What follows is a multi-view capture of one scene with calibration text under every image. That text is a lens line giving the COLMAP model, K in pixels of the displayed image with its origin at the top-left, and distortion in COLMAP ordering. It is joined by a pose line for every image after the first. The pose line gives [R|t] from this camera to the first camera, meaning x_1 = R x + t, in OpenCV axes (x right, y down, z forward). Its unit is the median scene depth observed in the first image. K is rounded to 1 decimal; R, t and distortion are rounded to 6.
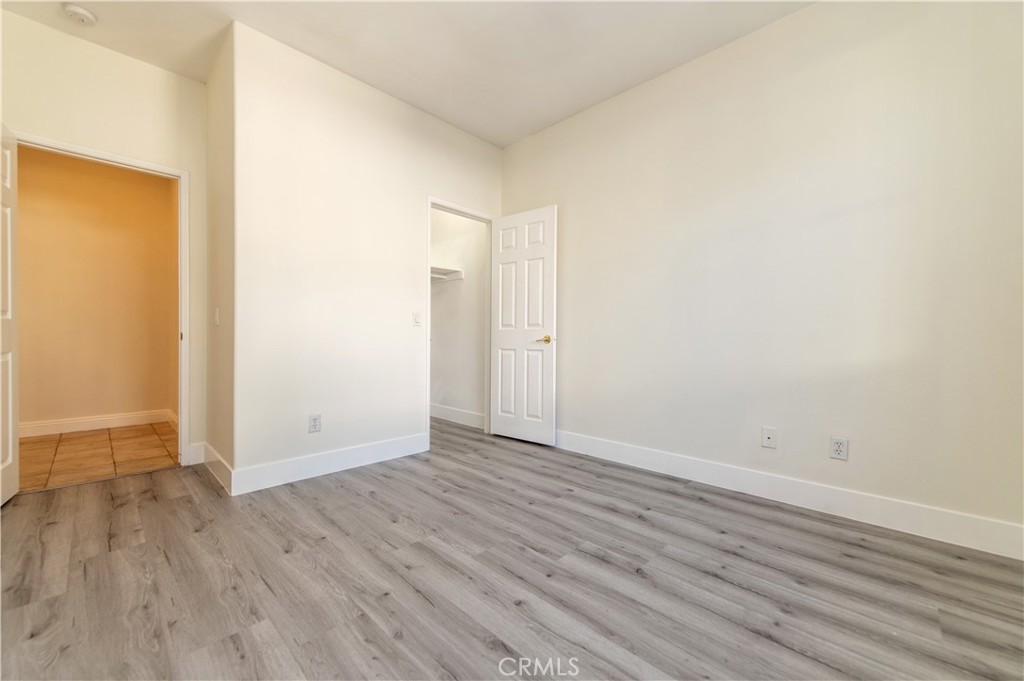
lens RADIAL K [[401.0, 0, 512.6], [0, 401.0, 342.4], [0, 0, 1]] dist [0.020992, -0.006993]
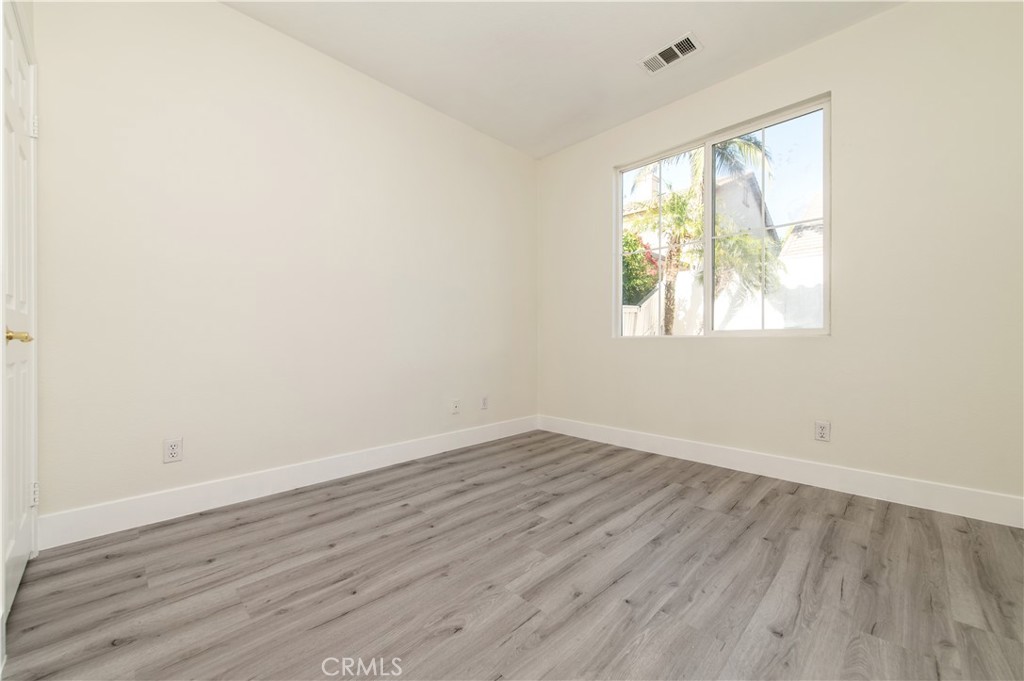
lens RADIAL K [[401.0, 0, 512.6], [0, 401.0, 342.4], [0, 0, 1]] dist [0.020992, -0.006993]
pose [[0.006227, -0.008957, 0.999940, -0.896982], [0.009247, 0.999918, 0.008899, -0.004450], [-0.999938, 0.009191, 0.006309, 0.889393]]
